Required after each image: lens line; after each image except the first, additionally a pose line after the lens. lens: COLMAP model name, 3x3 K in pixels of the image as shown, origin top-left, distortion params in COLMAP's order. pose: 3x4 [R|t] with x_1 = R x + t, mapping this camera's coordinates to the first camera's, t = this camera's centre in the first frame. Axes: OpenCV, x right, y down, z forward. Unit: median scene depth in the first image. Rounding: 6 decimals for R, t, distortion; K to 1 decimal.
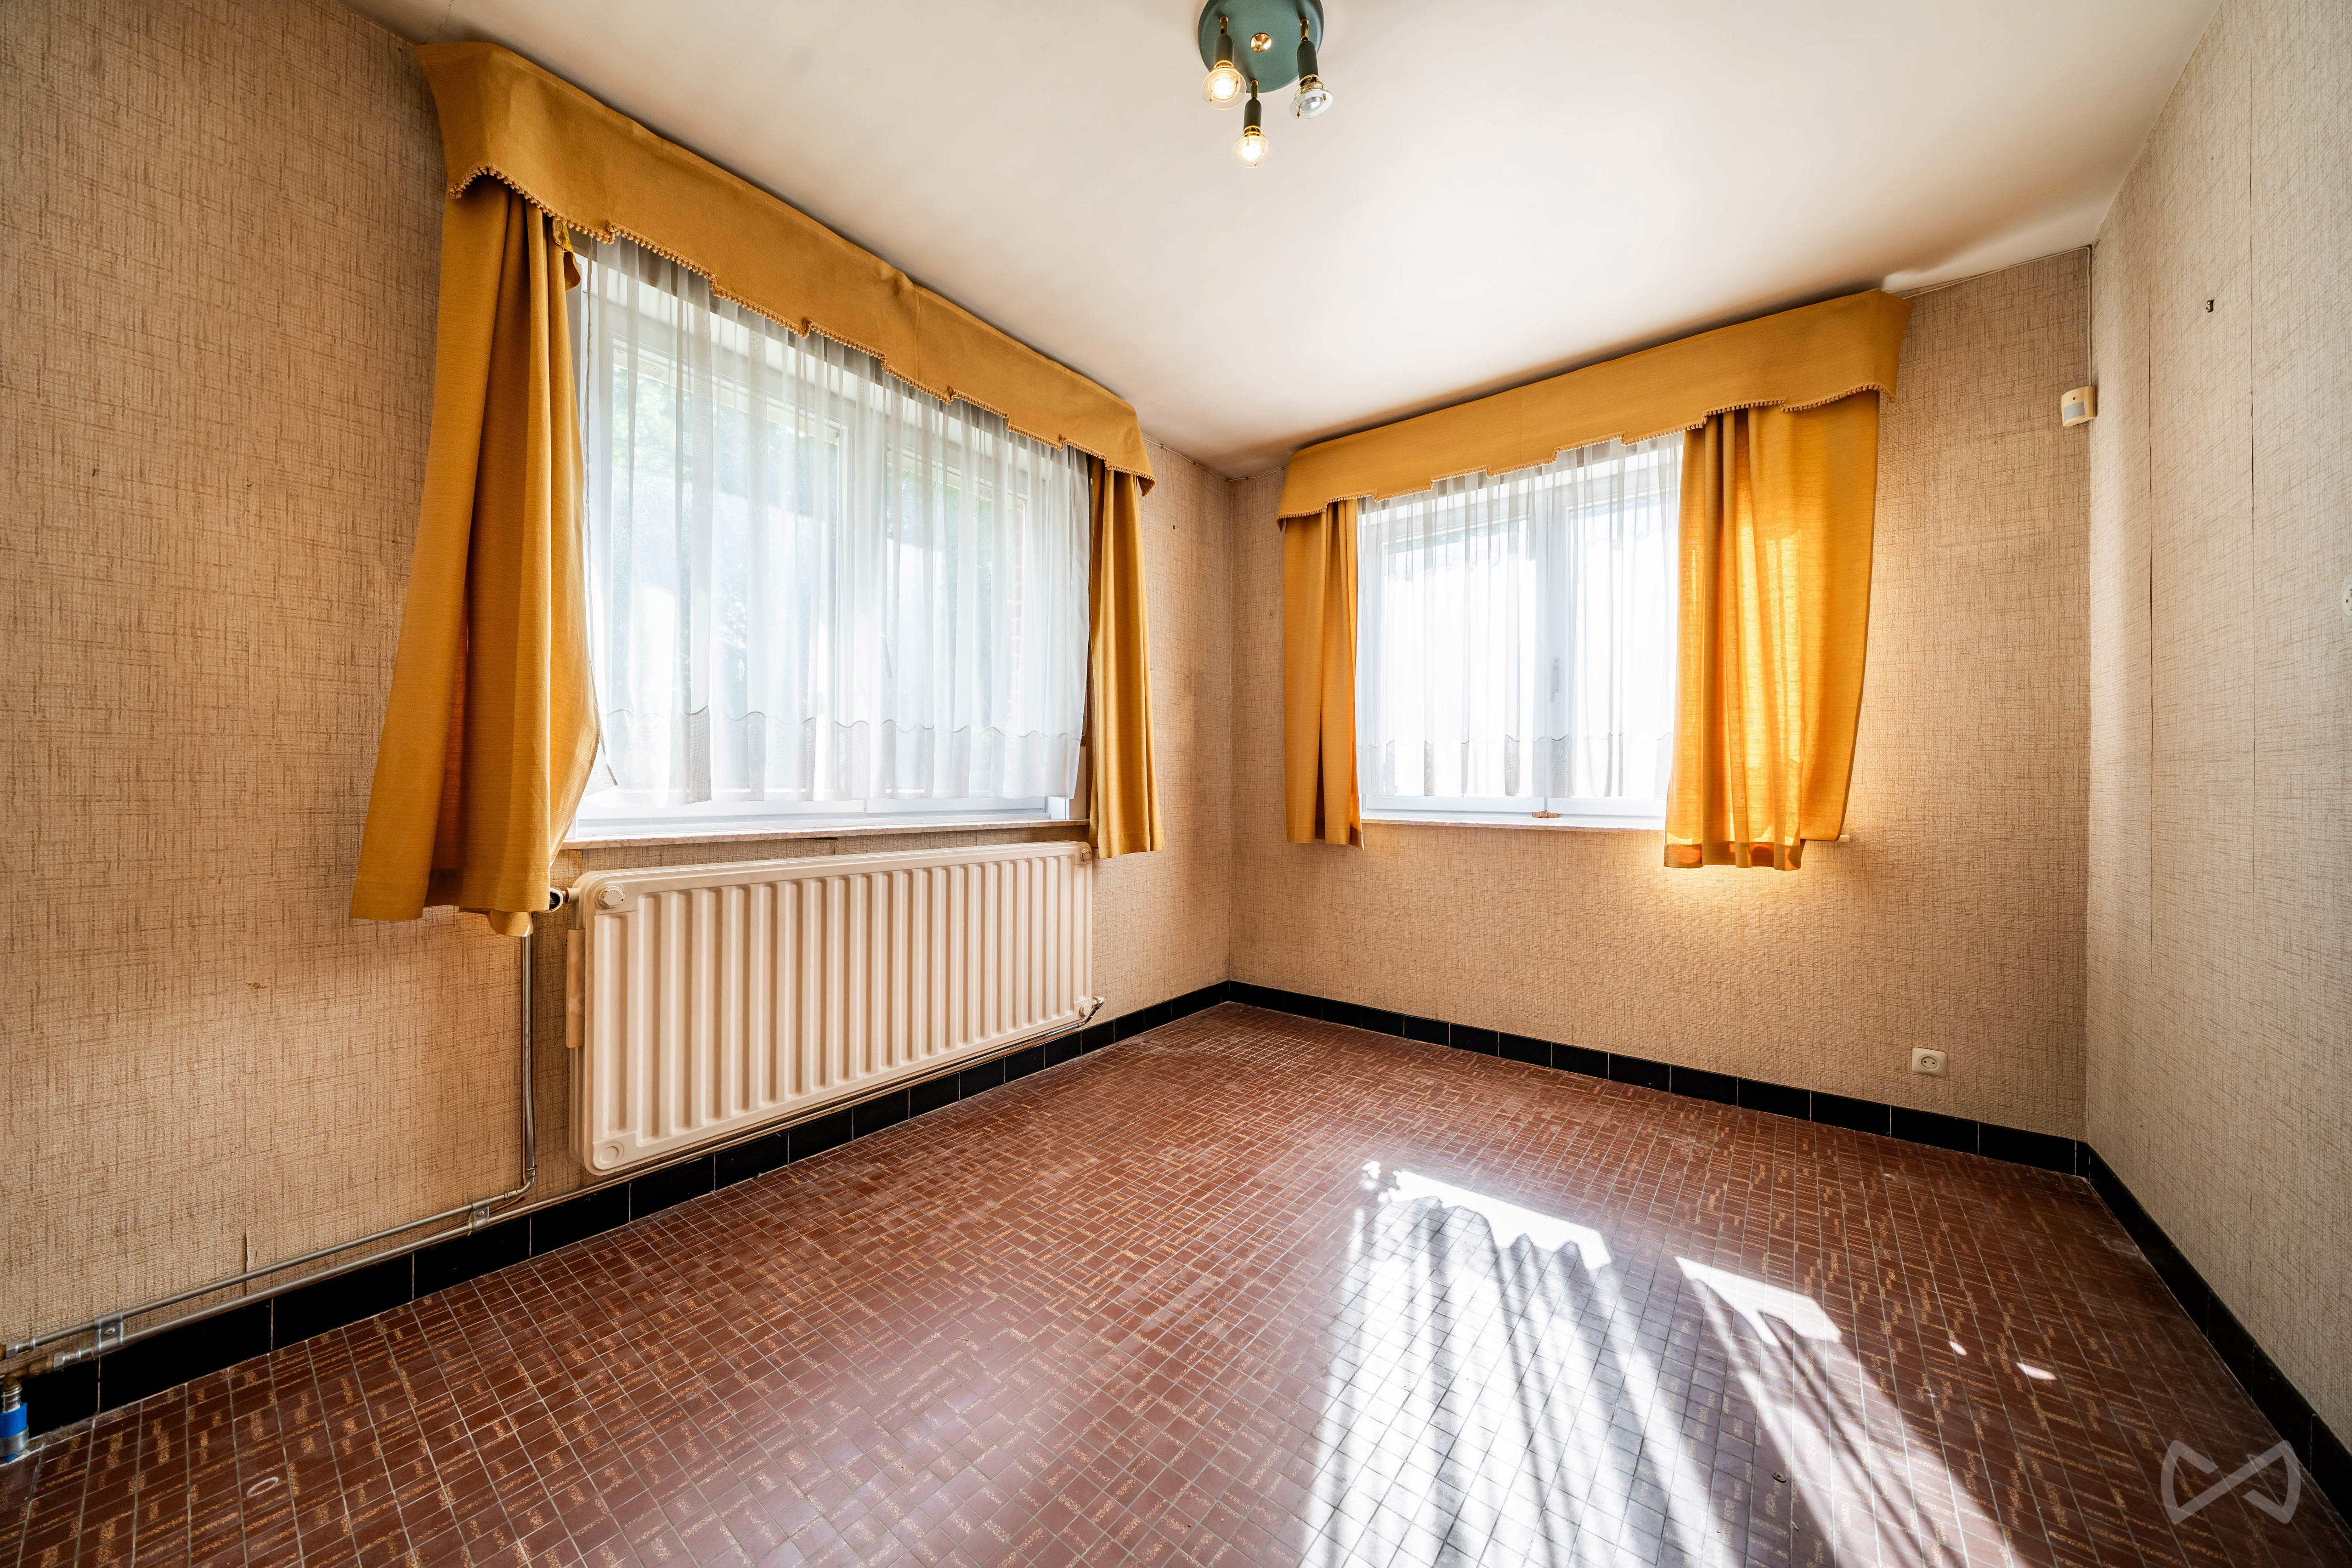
lens RADIAL K [[795.3, 0, 1172.2], [0, 795.3, 781.2], [0, 0, 1]] dist [-0.004995, -0.000131]
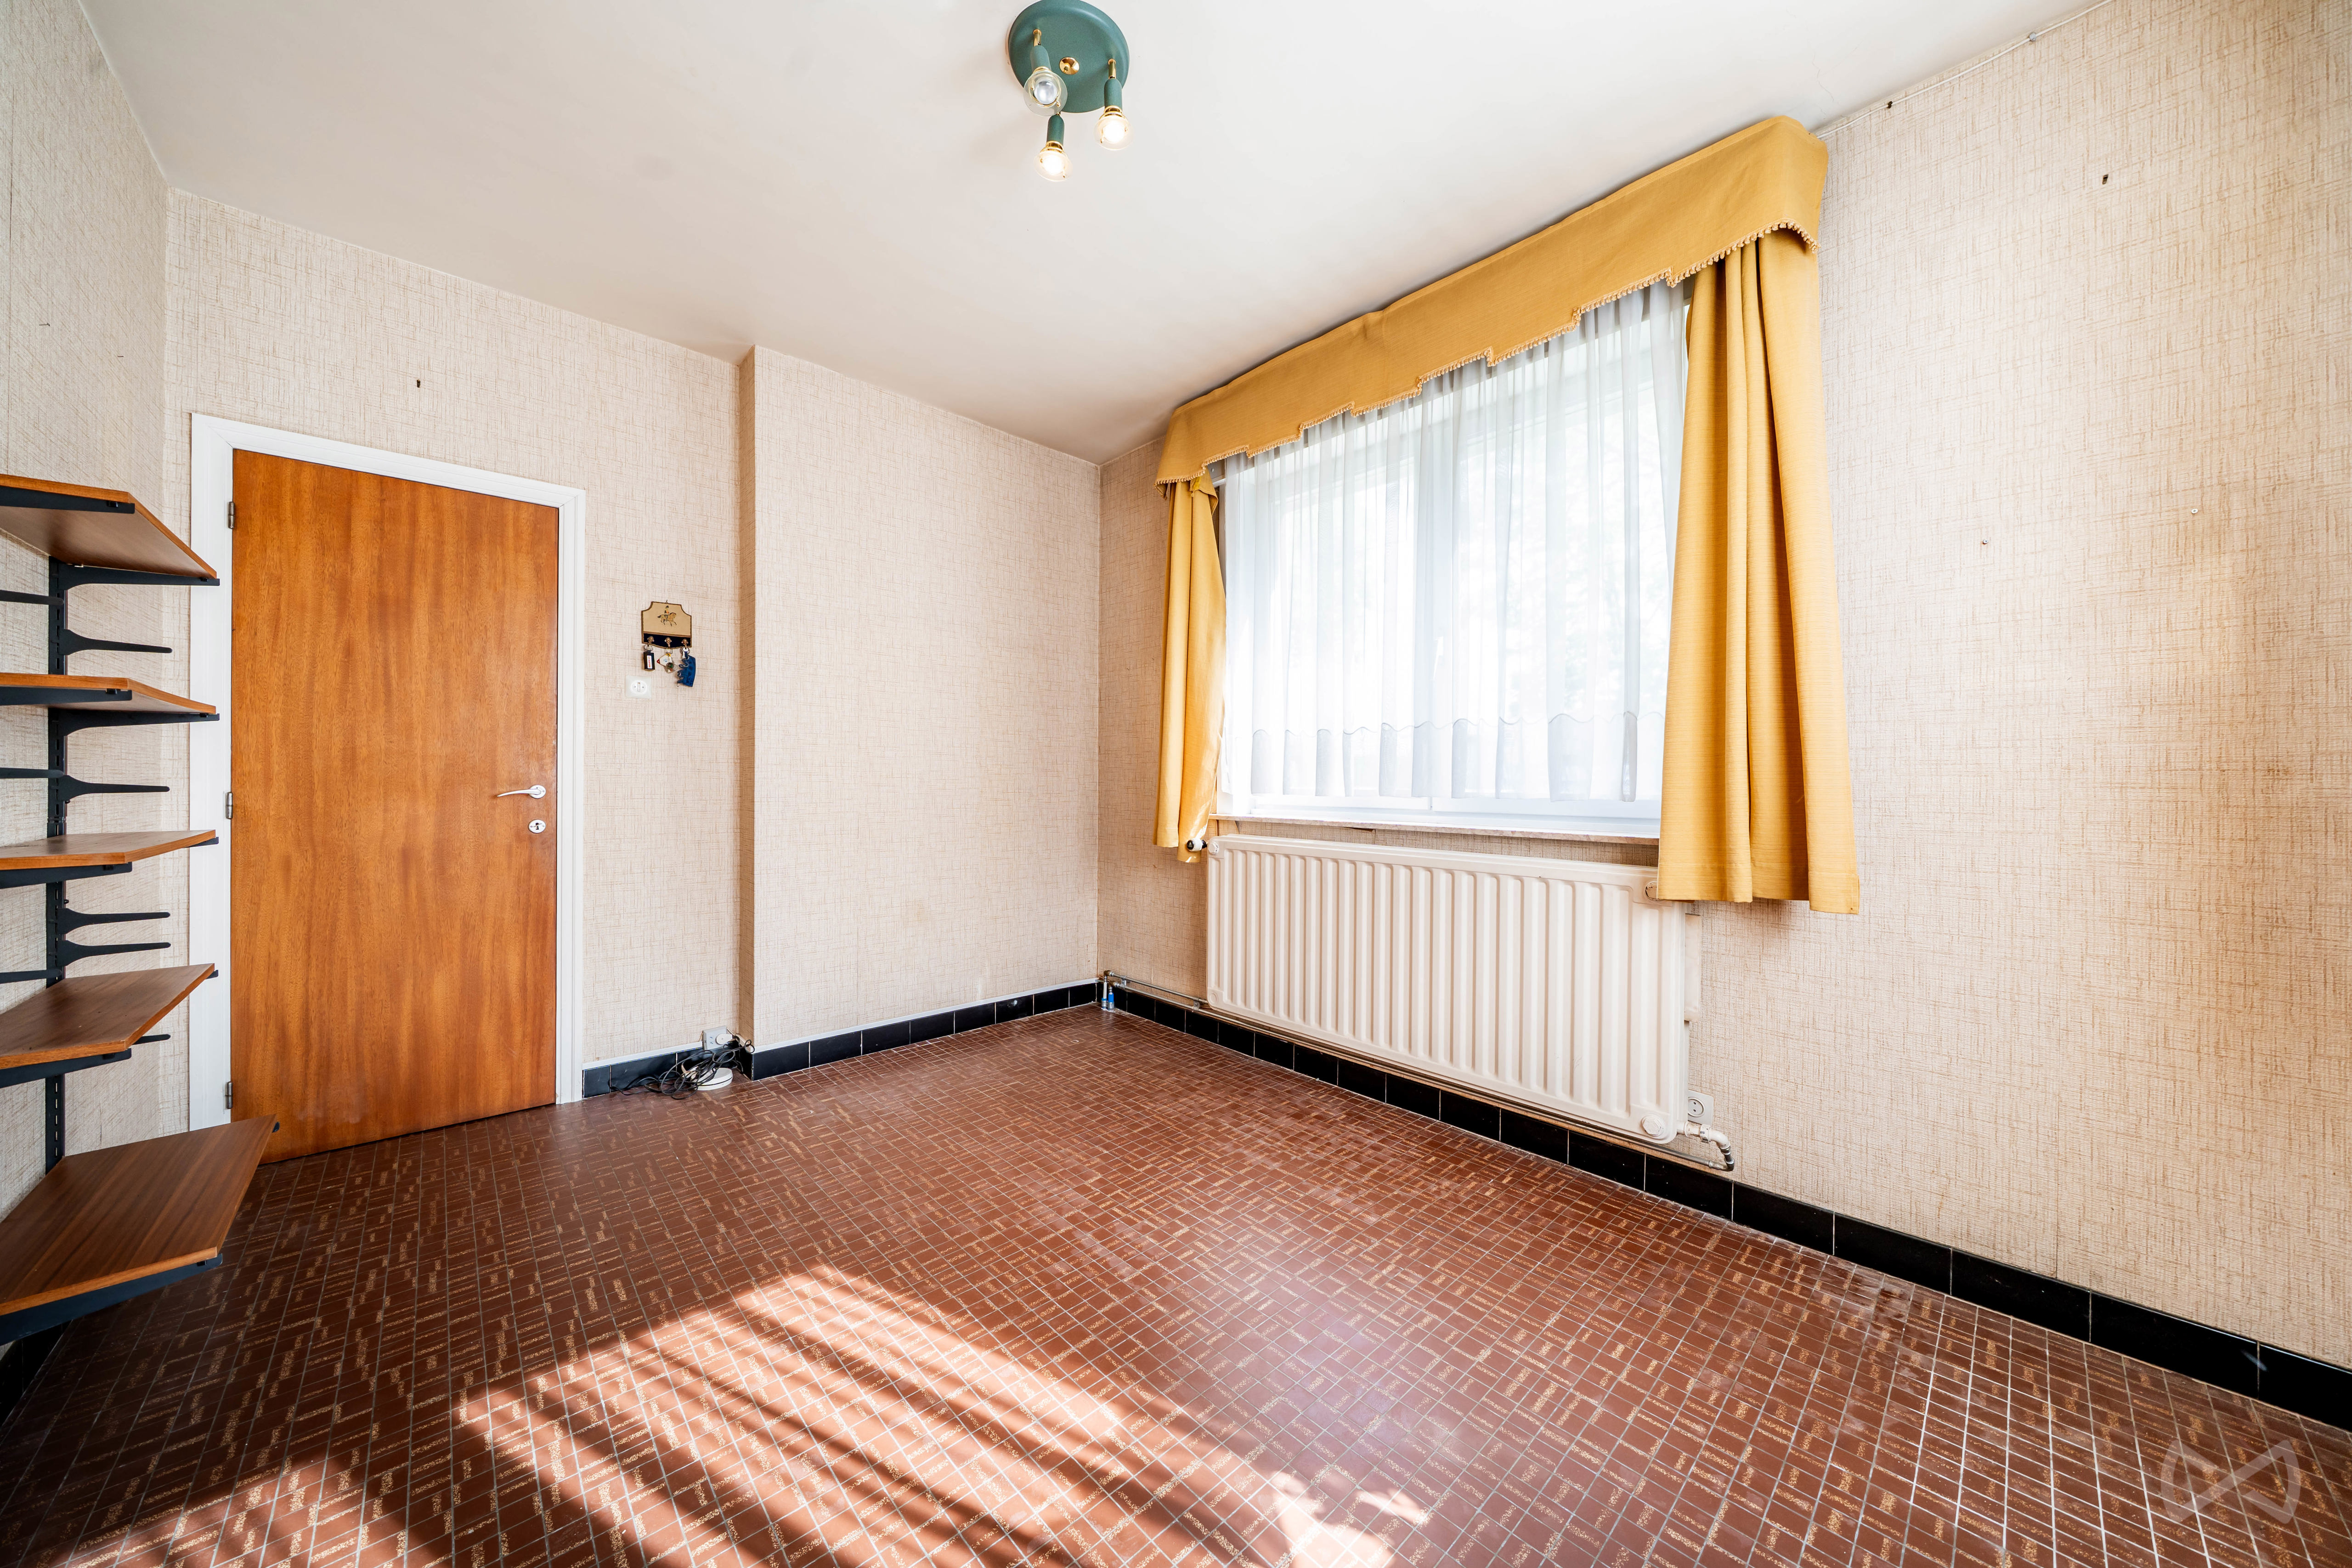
lens RADIAL K [[795.3, 0, 1172.2], [0, 795.3, 781.2], [0, 0, 1]] dist [-0.004995, -0.000131]
pose [[-0.154356, -0.008280, -0.987981, 0.783106], [-0.006076, 0.999954, -0.007431, 0.012315], [0.987997, 0.004856, -0.154400, 0.916108]]
